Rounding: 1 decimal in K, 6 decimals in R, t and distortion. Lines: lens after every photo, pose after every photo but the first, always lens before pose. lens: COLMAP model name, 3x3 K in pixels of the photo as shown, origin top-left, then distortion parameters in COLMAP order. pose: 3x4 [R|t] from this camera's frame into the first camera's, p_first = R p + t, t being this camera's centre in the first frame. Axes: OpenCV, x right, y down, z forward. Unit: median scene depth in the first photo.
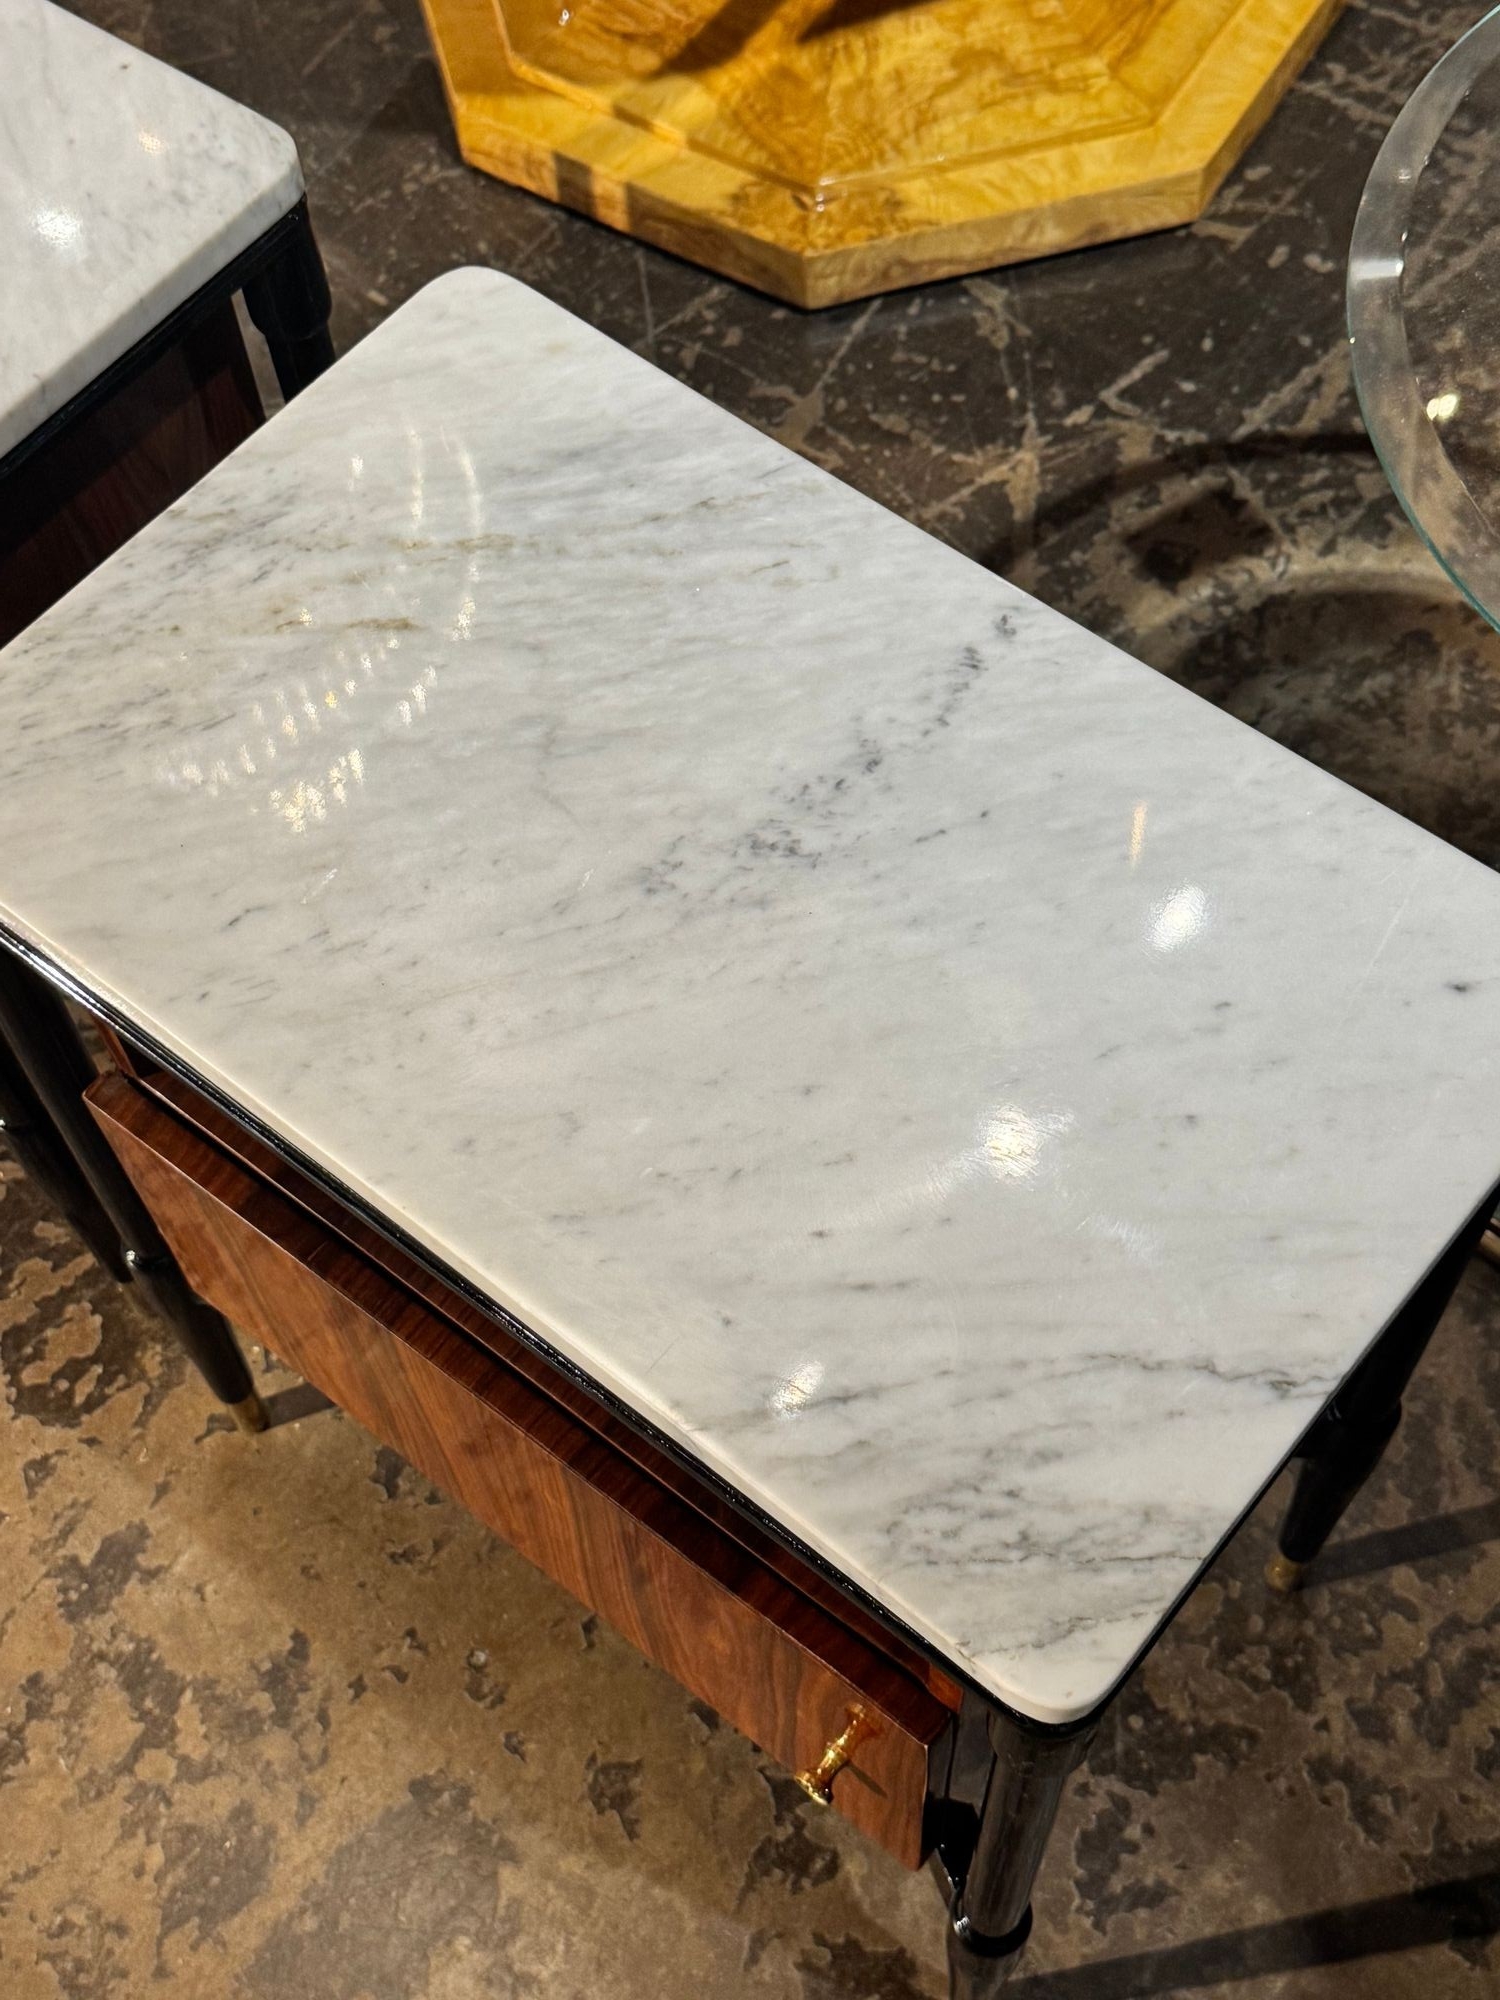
lens RADIAL K [[2649.5, 0, 758.0], [0, 2649.5, 1016.7], [0, 0, 1]] dist [0.108947, 0.000000]
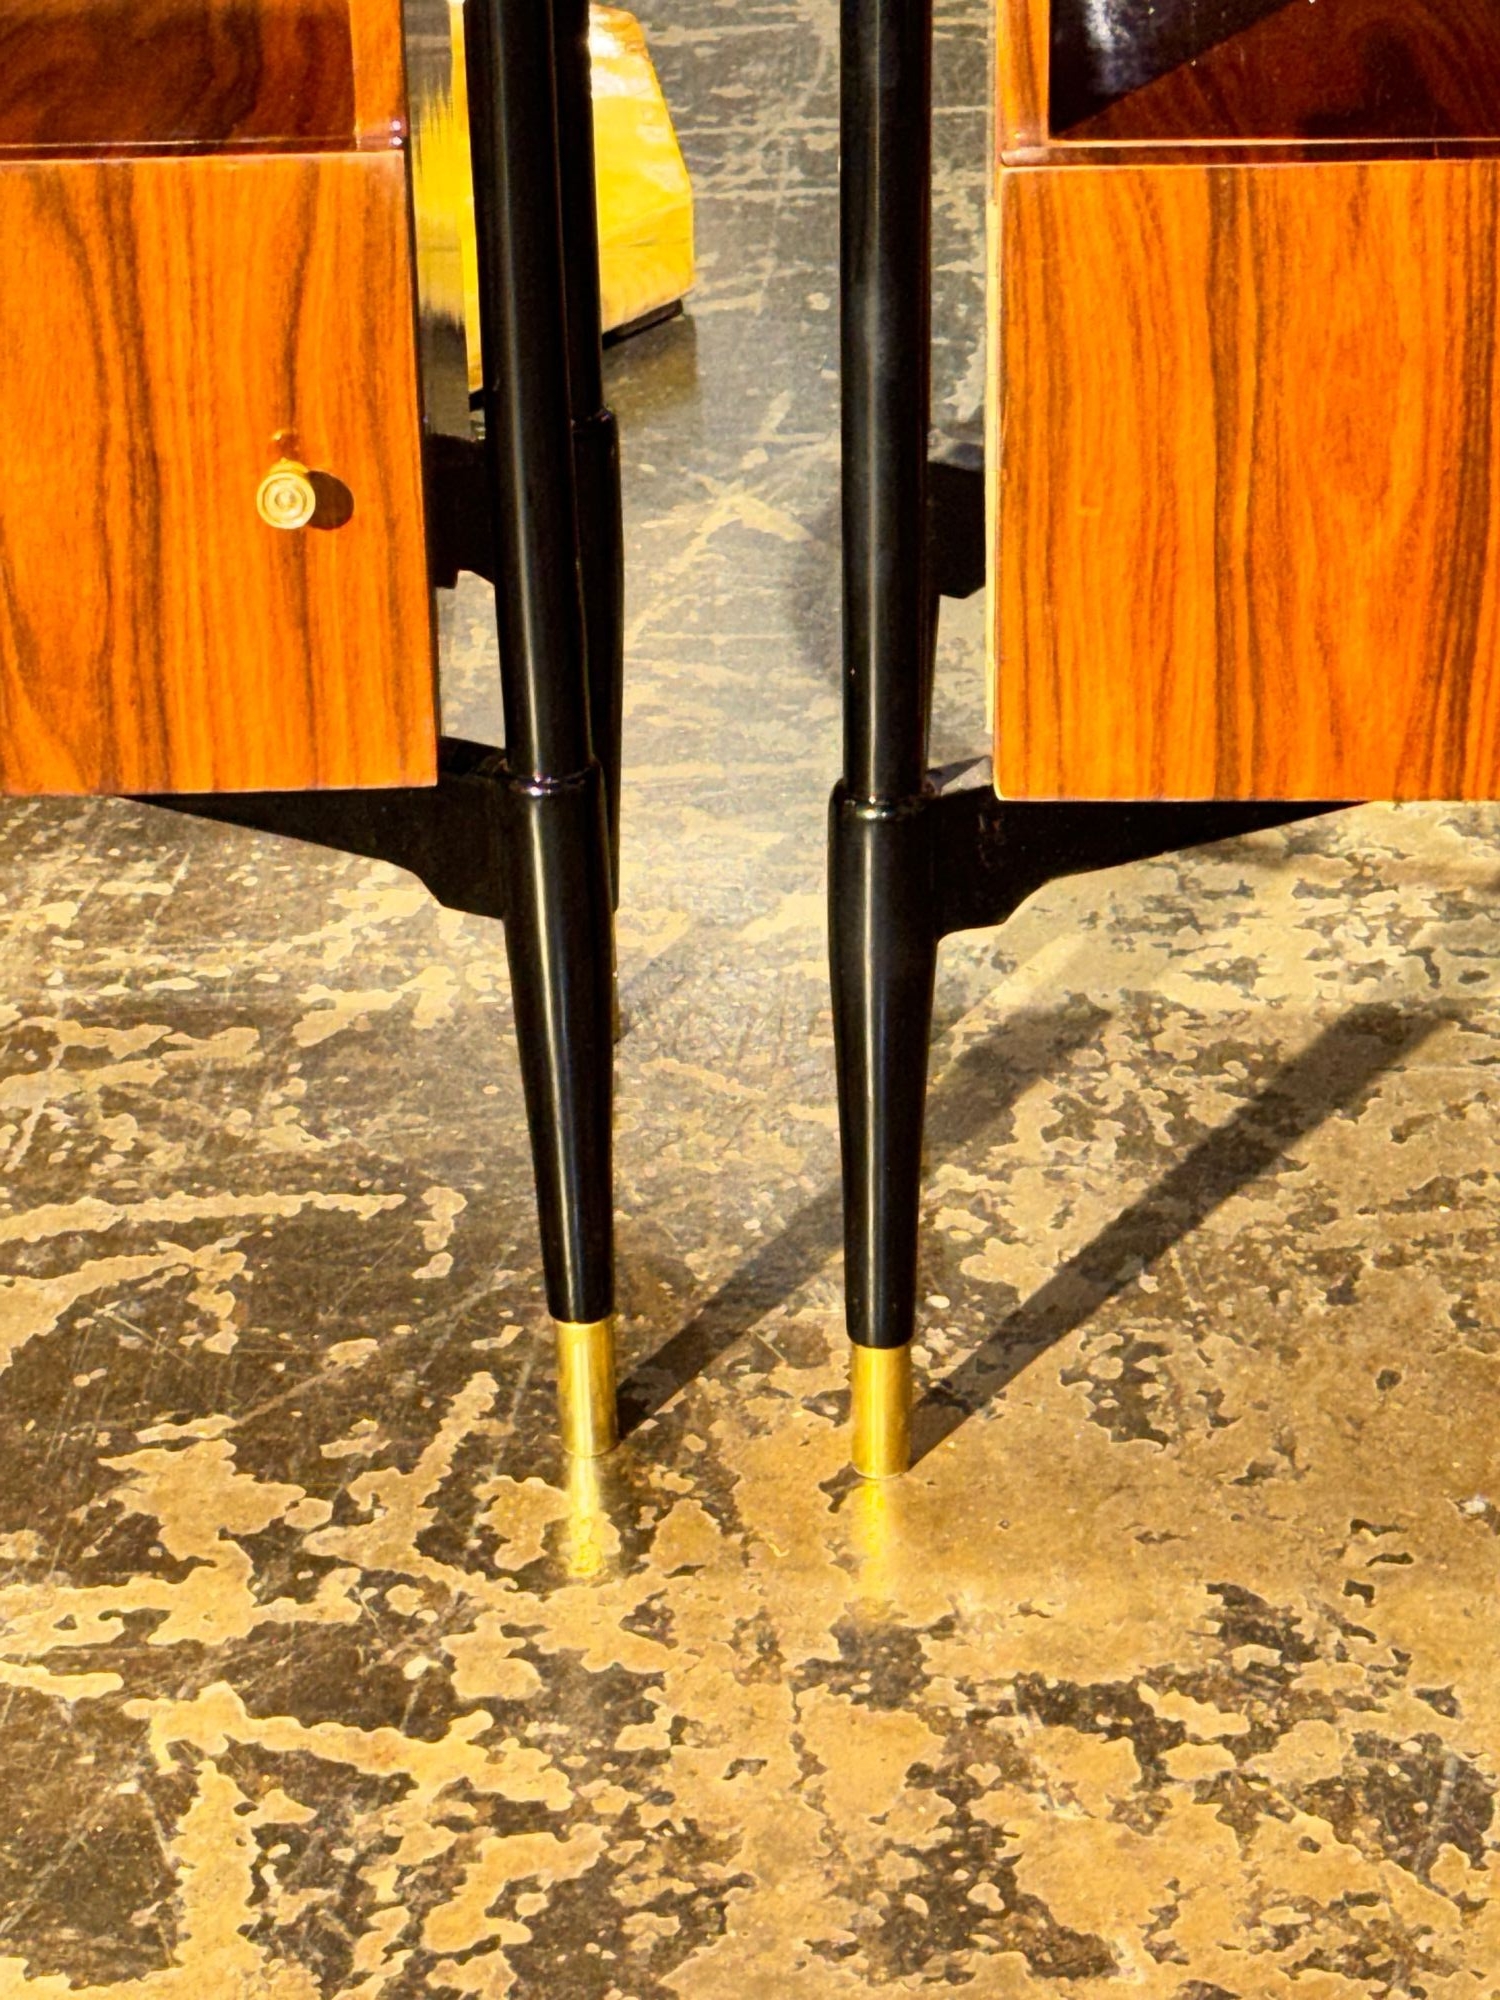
lens RADIAL K [[5819.0, 0, 669.7], [0, 5819.0, 963.2], [0, 0, 1]] dist [0.134221, 0.000000]
pose [[0.804264, -0.260261, 0.534251, -0.855616], [0.515329, 0.753167, -0.408872, 0.550499], [-0.295967, 0.604156, 0.739865, 0.006929]]
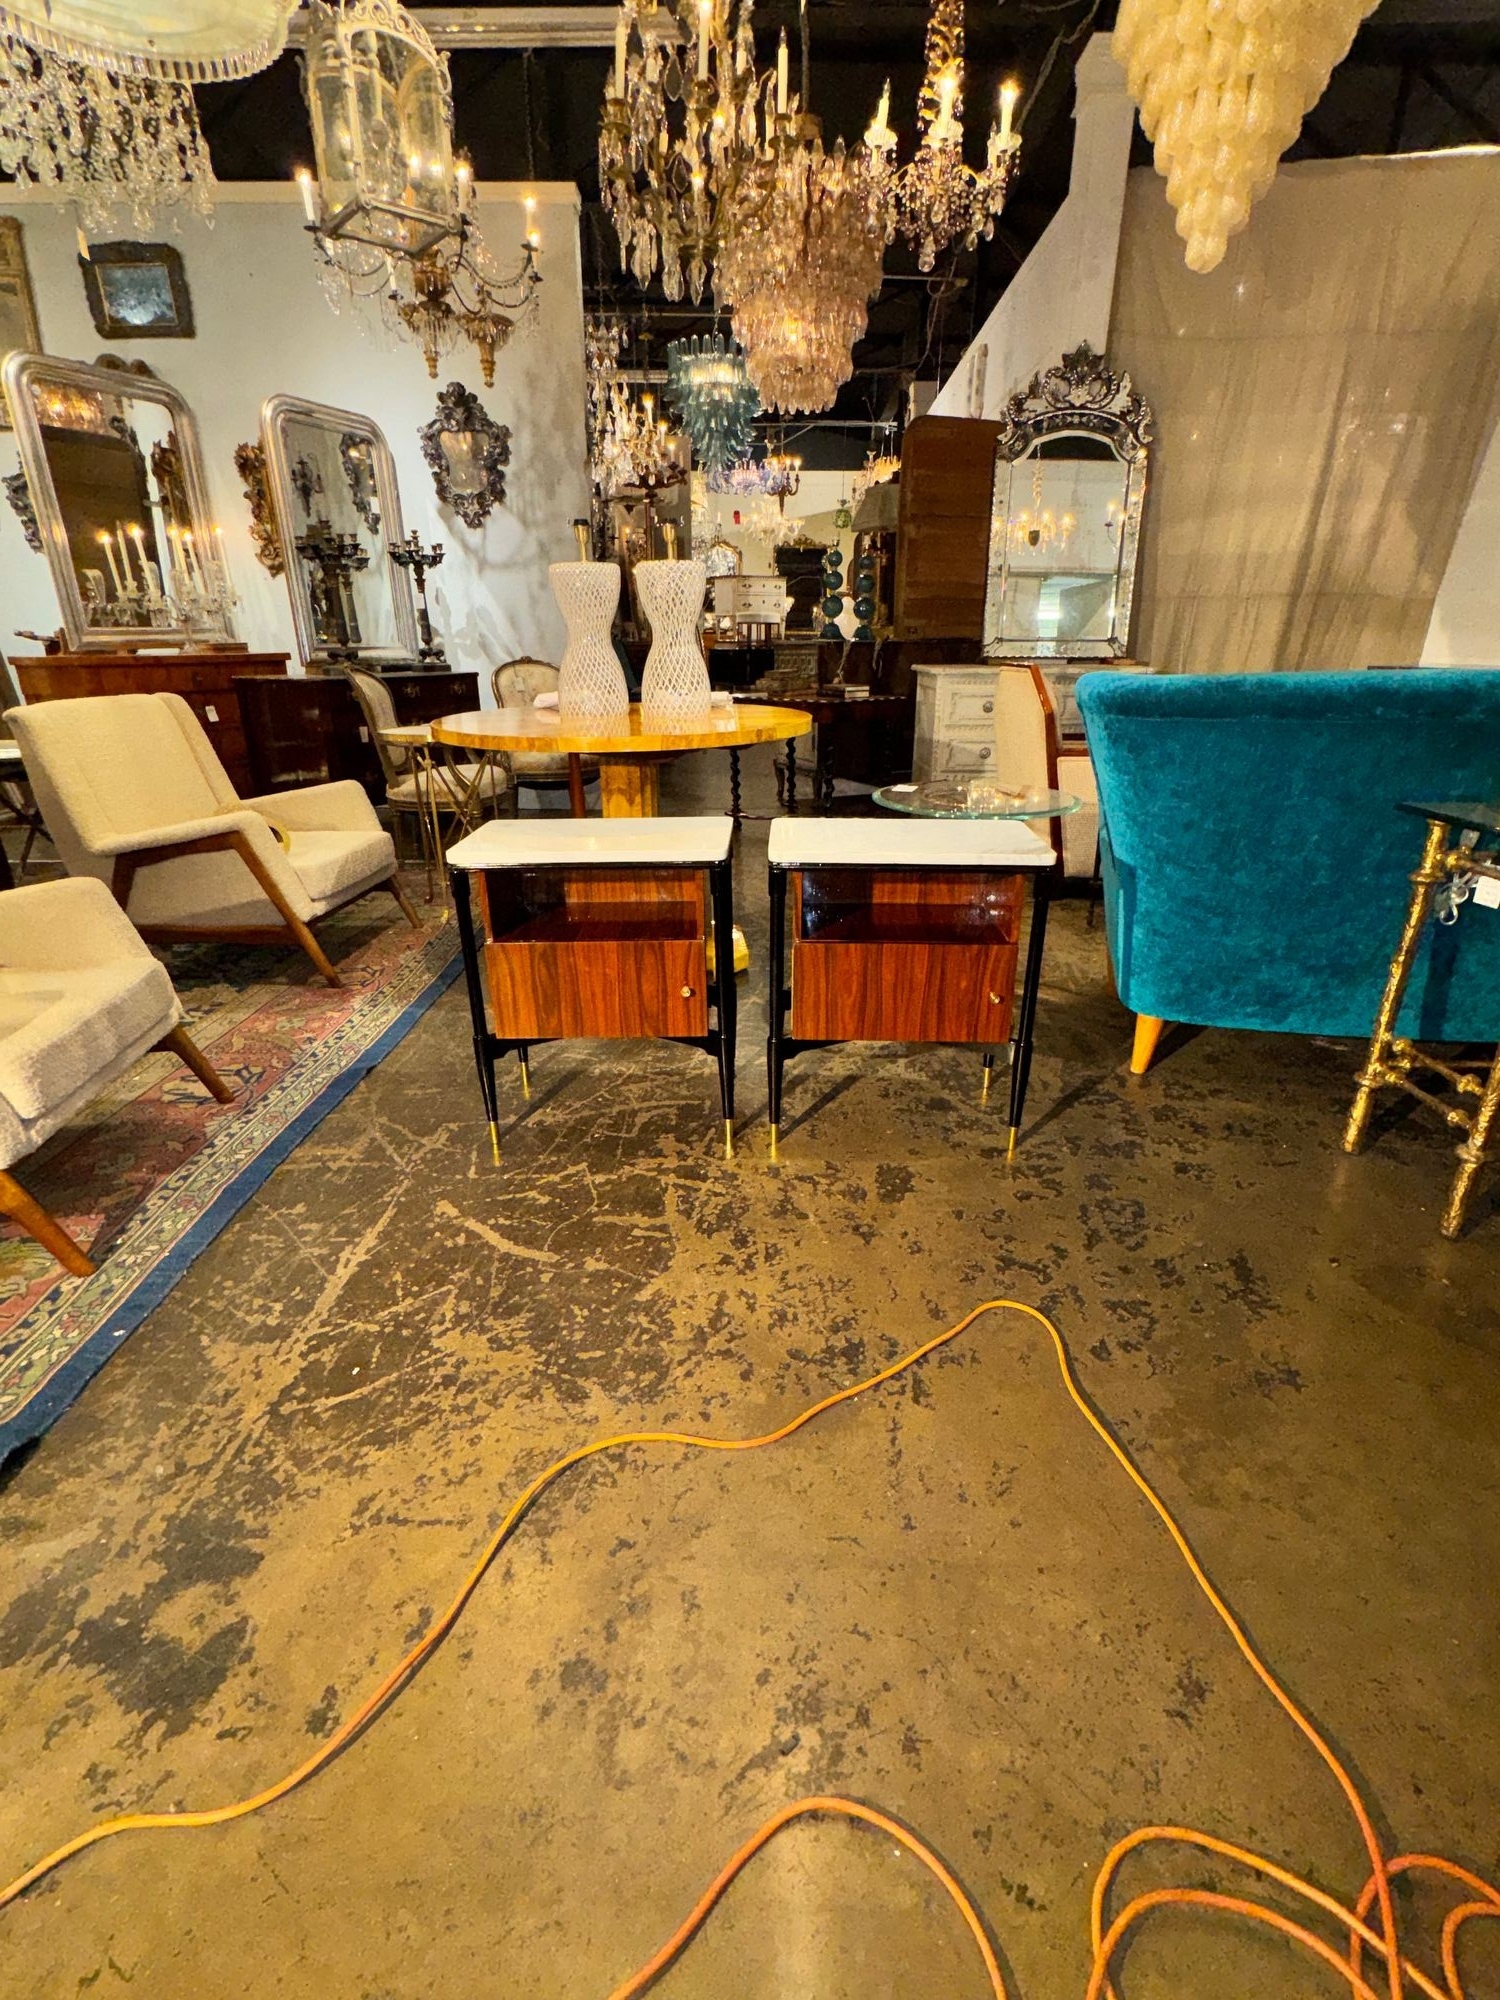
lens RADIAL K [[917.7, 0, 748.4], [0, 917.7, 998.4], [0, 0, 1]] dist [0.028233, 0.002034]
pose [[0.805387, -0.200475, 0.557819, -0.883797], [0.506963, 0.720611, -0.472979, 0.587338], [-0.307150, 0.663724, 0.682004, -0.014004]]
